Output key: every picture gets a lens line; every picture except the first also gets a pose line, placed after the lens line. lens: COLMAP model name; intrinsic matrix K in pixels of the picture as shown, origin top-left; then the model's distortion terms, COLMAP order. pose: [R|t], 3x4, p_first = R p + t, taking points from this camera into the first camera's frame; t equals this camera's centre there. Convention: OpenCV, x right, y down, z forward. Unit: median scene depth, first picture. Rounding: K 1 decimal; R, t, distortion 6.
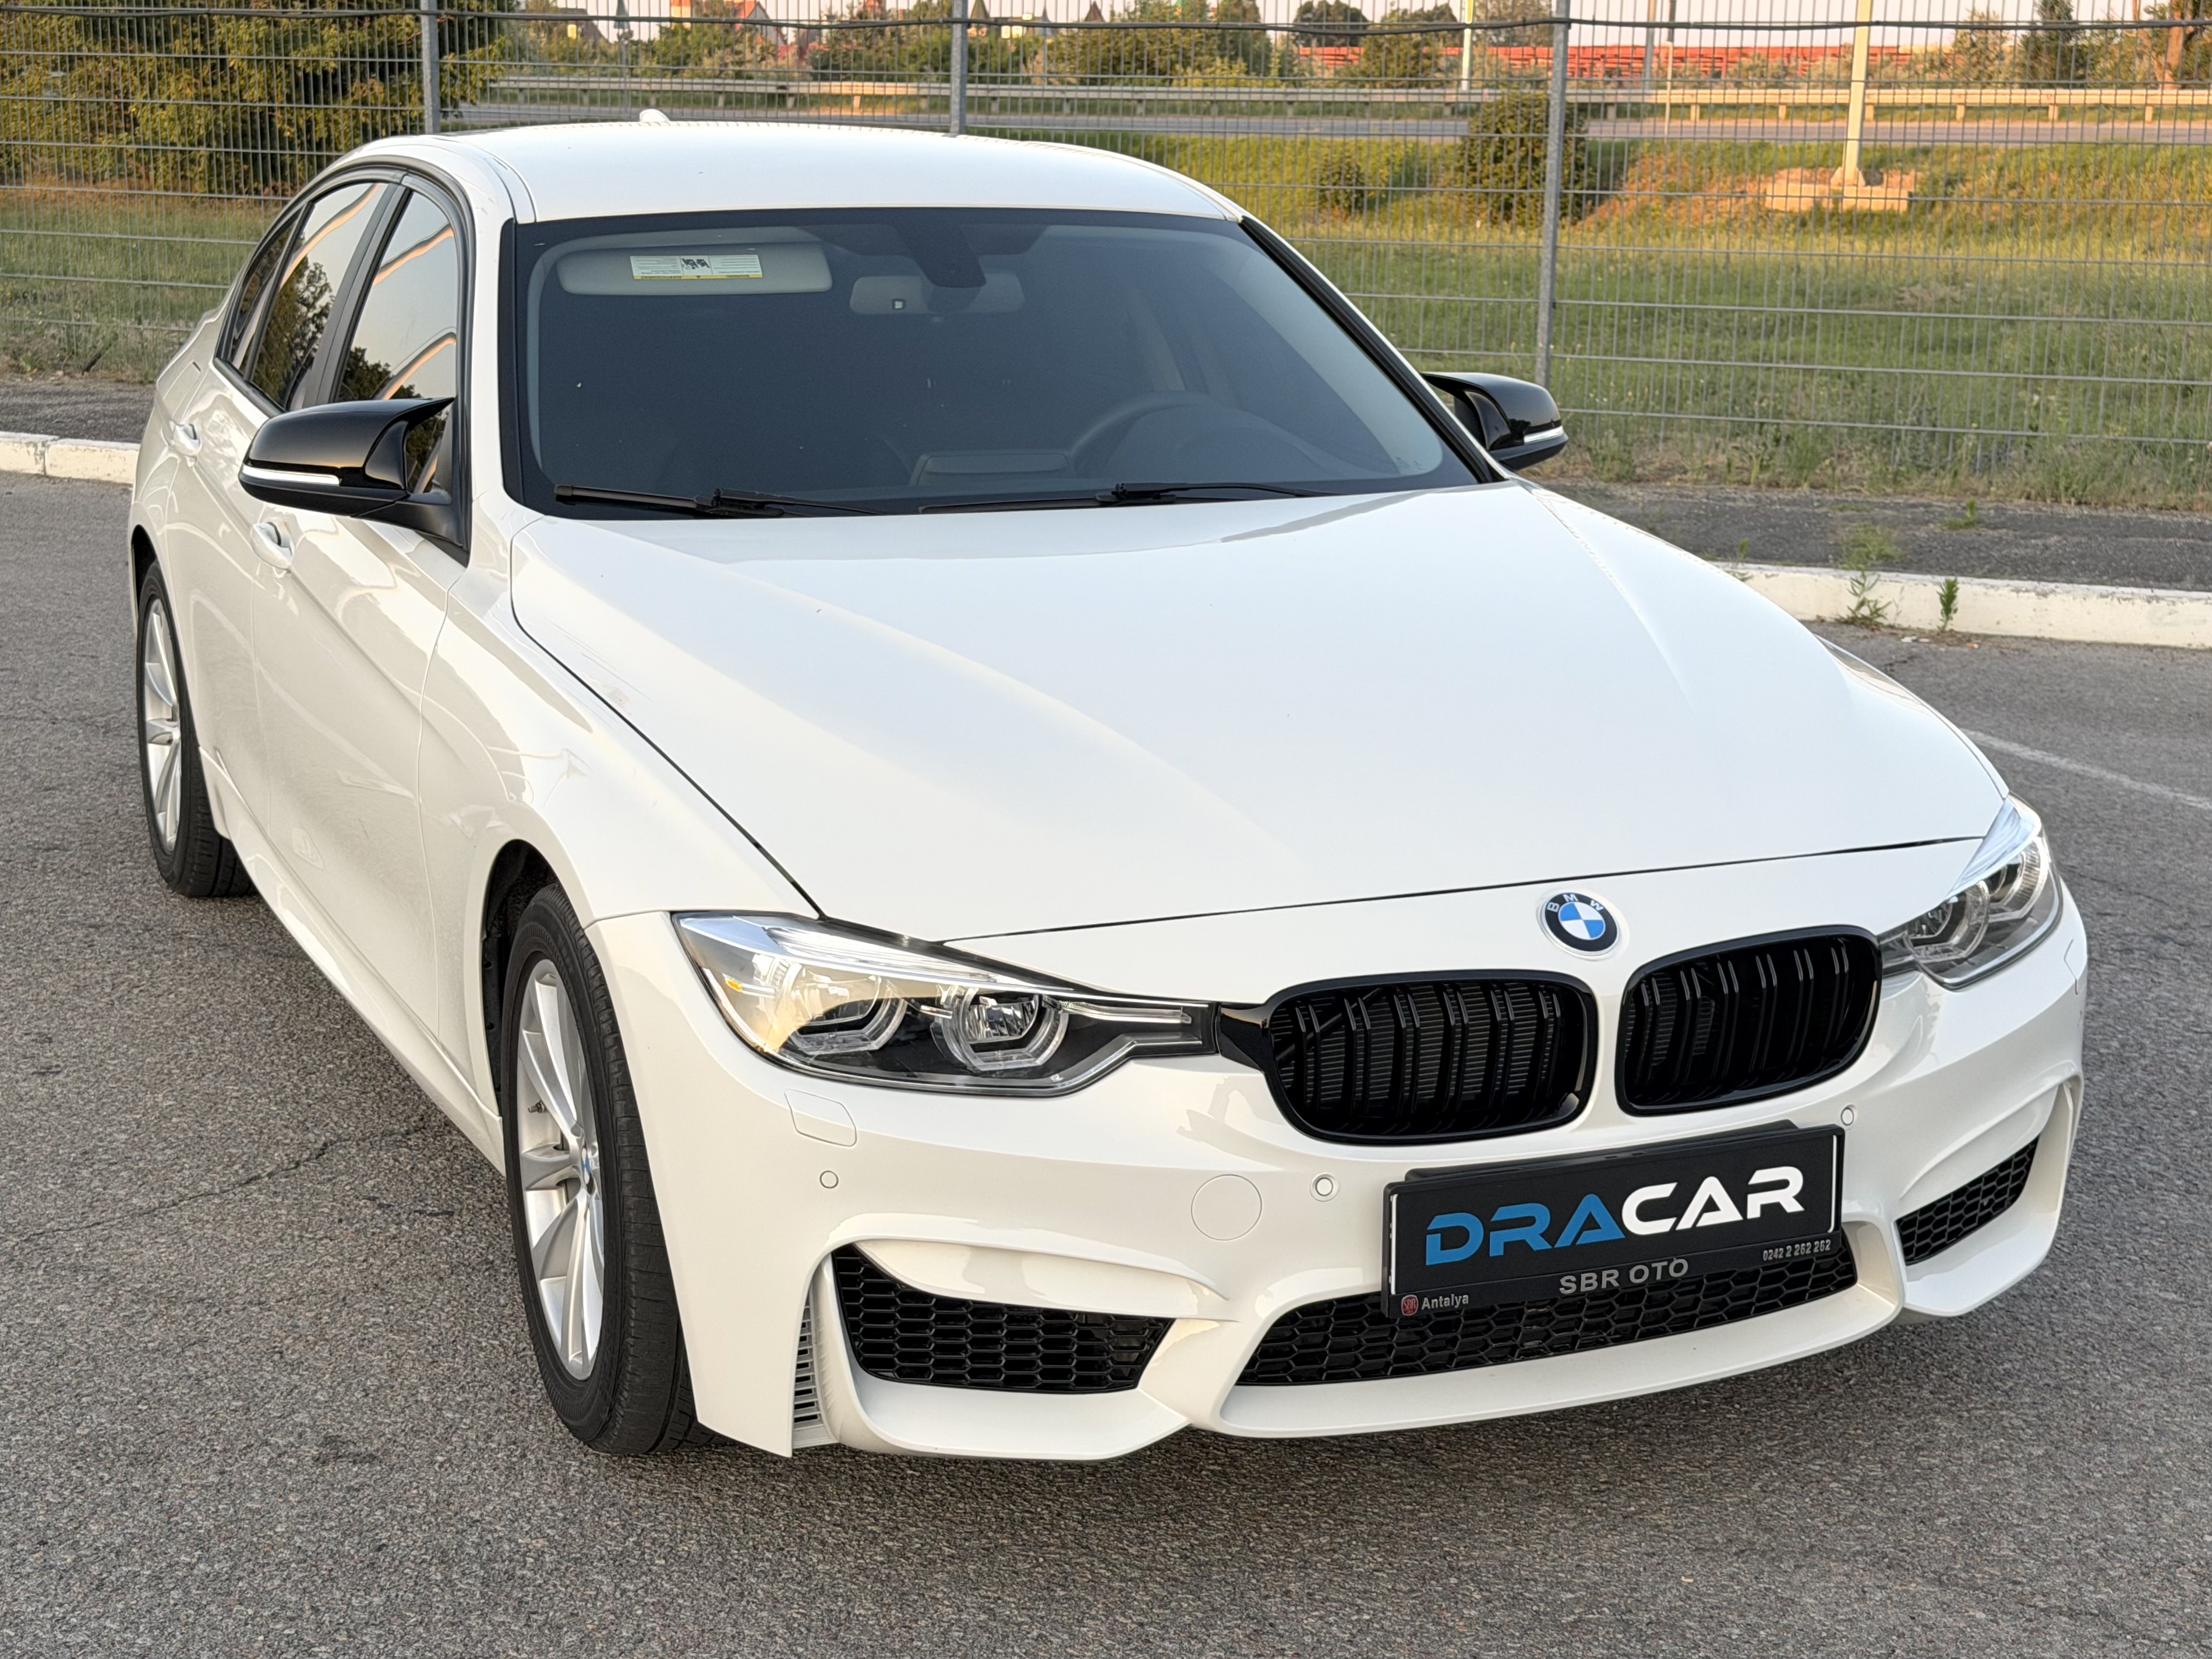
lens RADIAL K [[3227.0, 0, 1131.8], [0, 3227.0, 850.5], [0, 0, 1]] dist [0.144938, -0.148649]
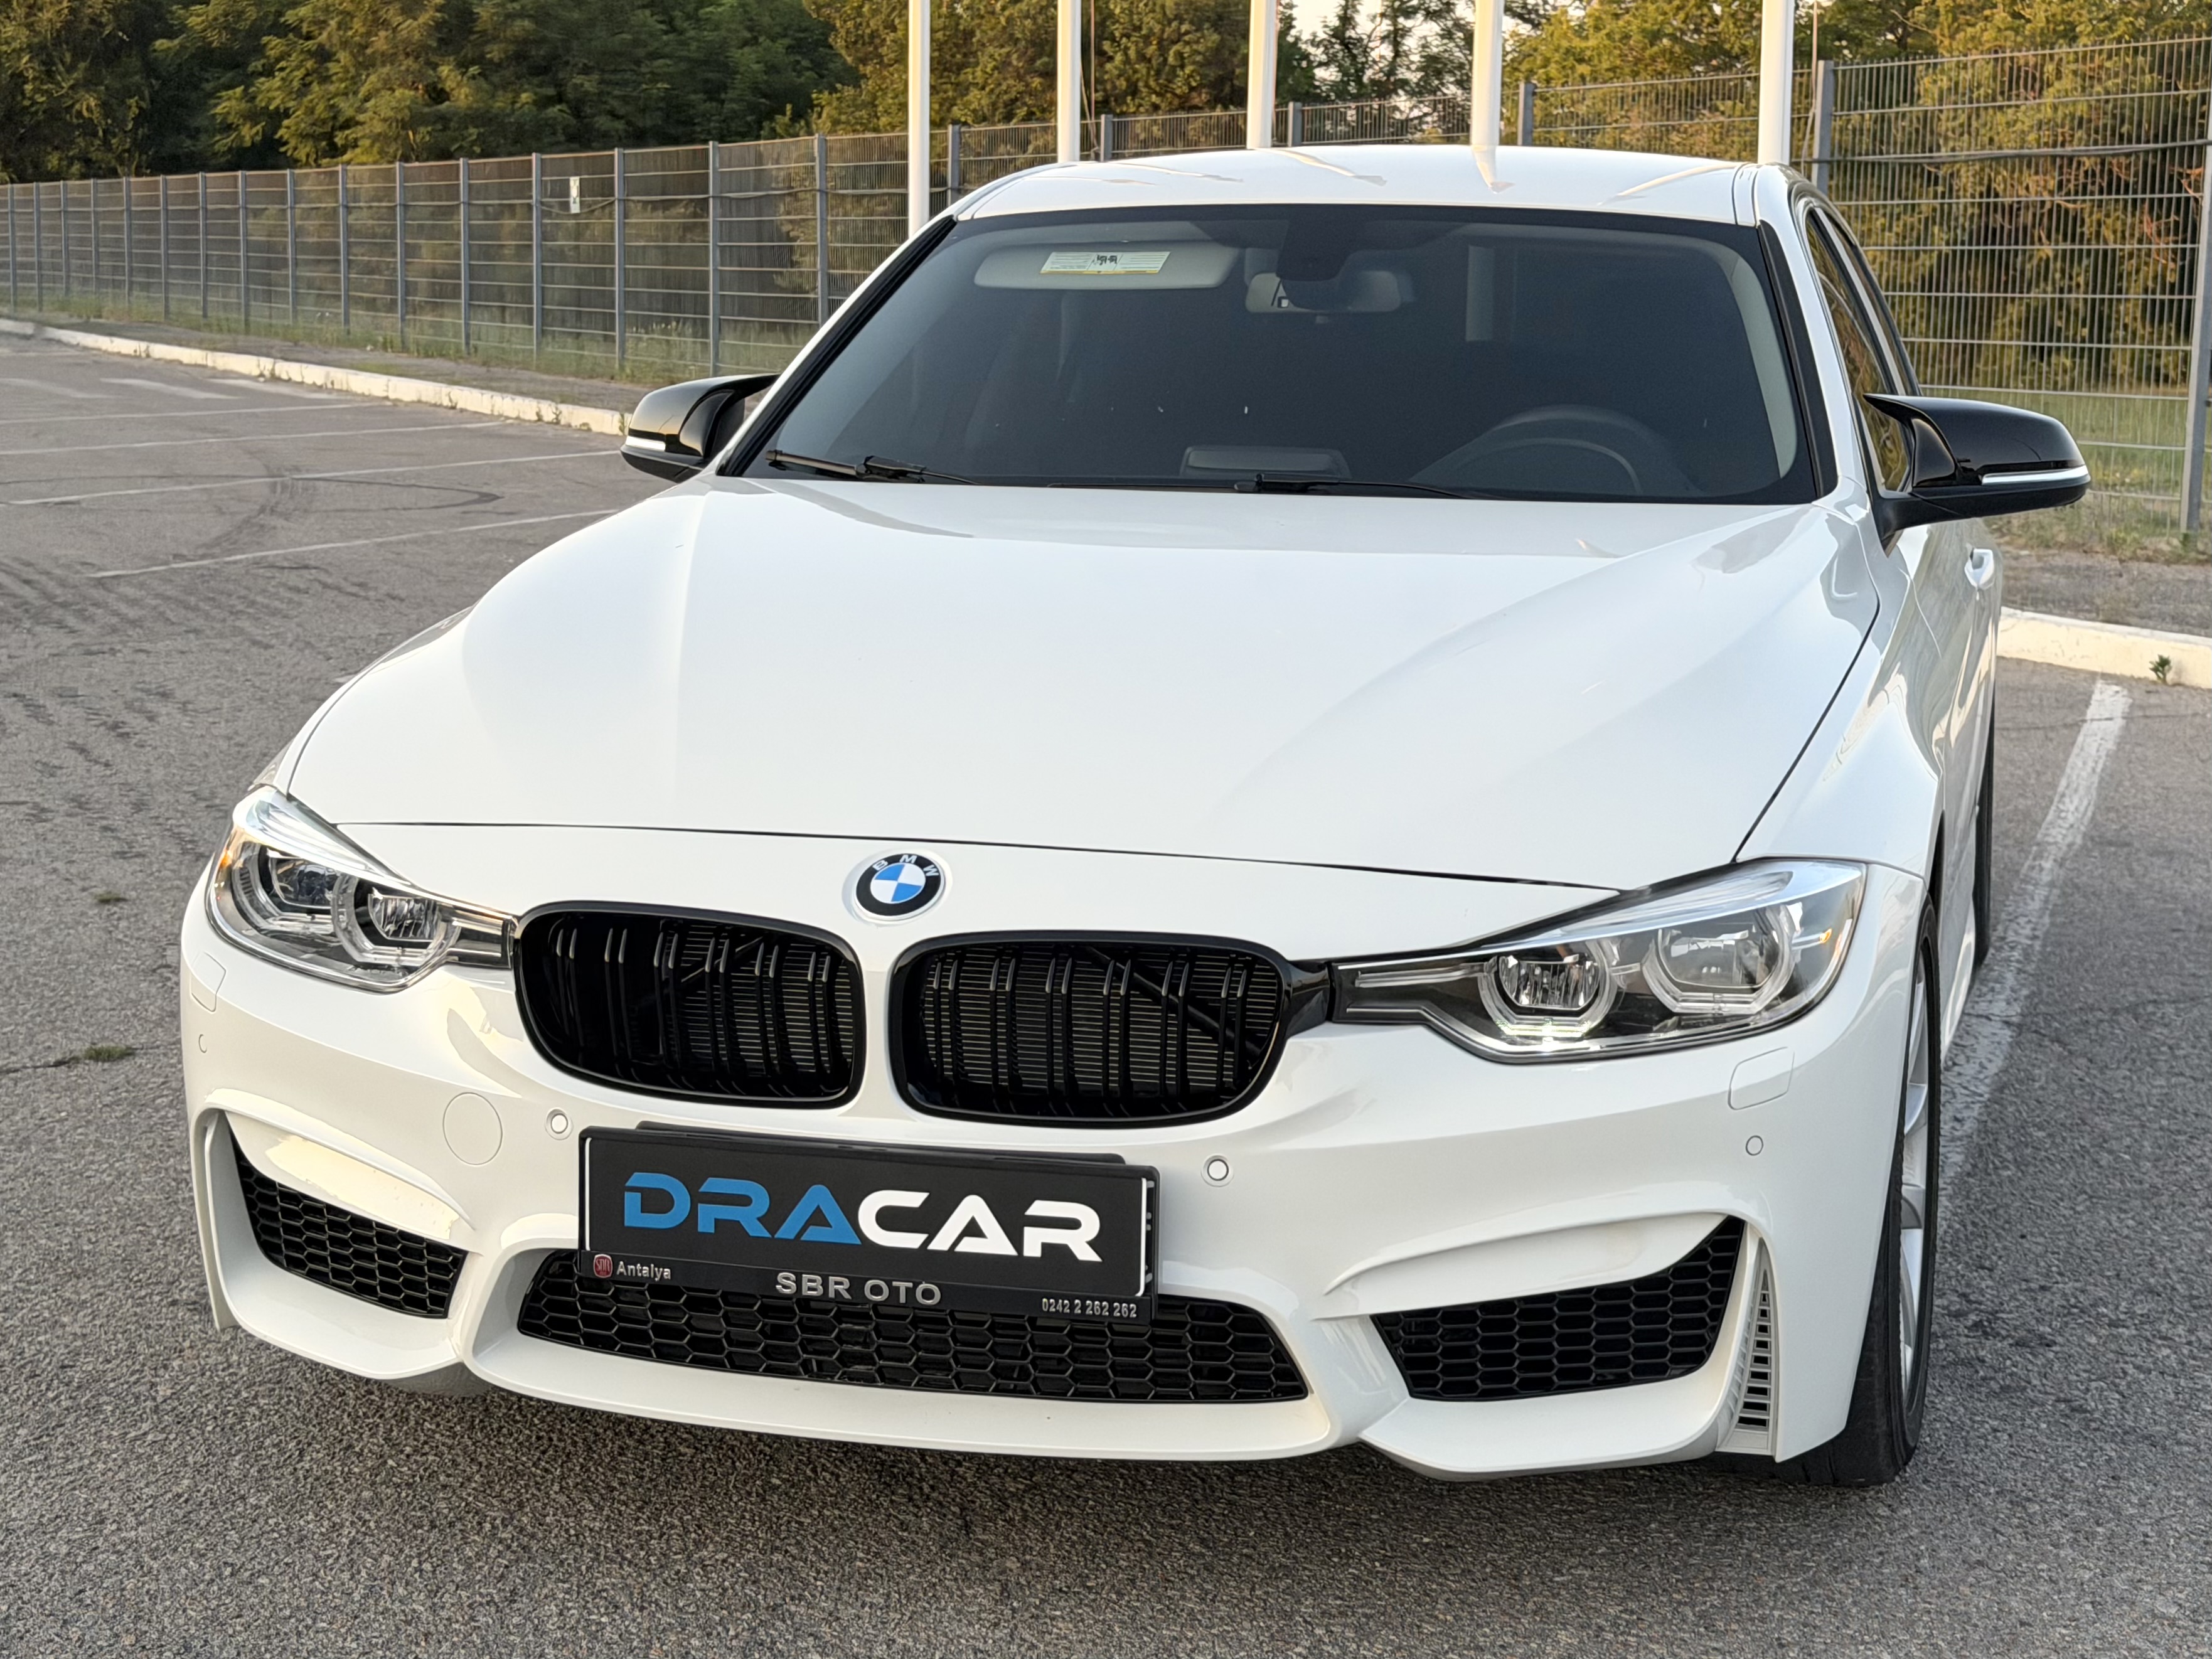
lens RADIAL K [[3513.6, 0, 1253.7], [0, 3513.6, 771.6], [0, 0, 1]] dist [0.126548, 0.123059]
pose [[0.797084, 0.084498, -0.597927, 0.780304], [-0.141582, 0.988712, -0.049018, 0.024643], [0.587036, 0.123727, 0.800050, 0.280780]]
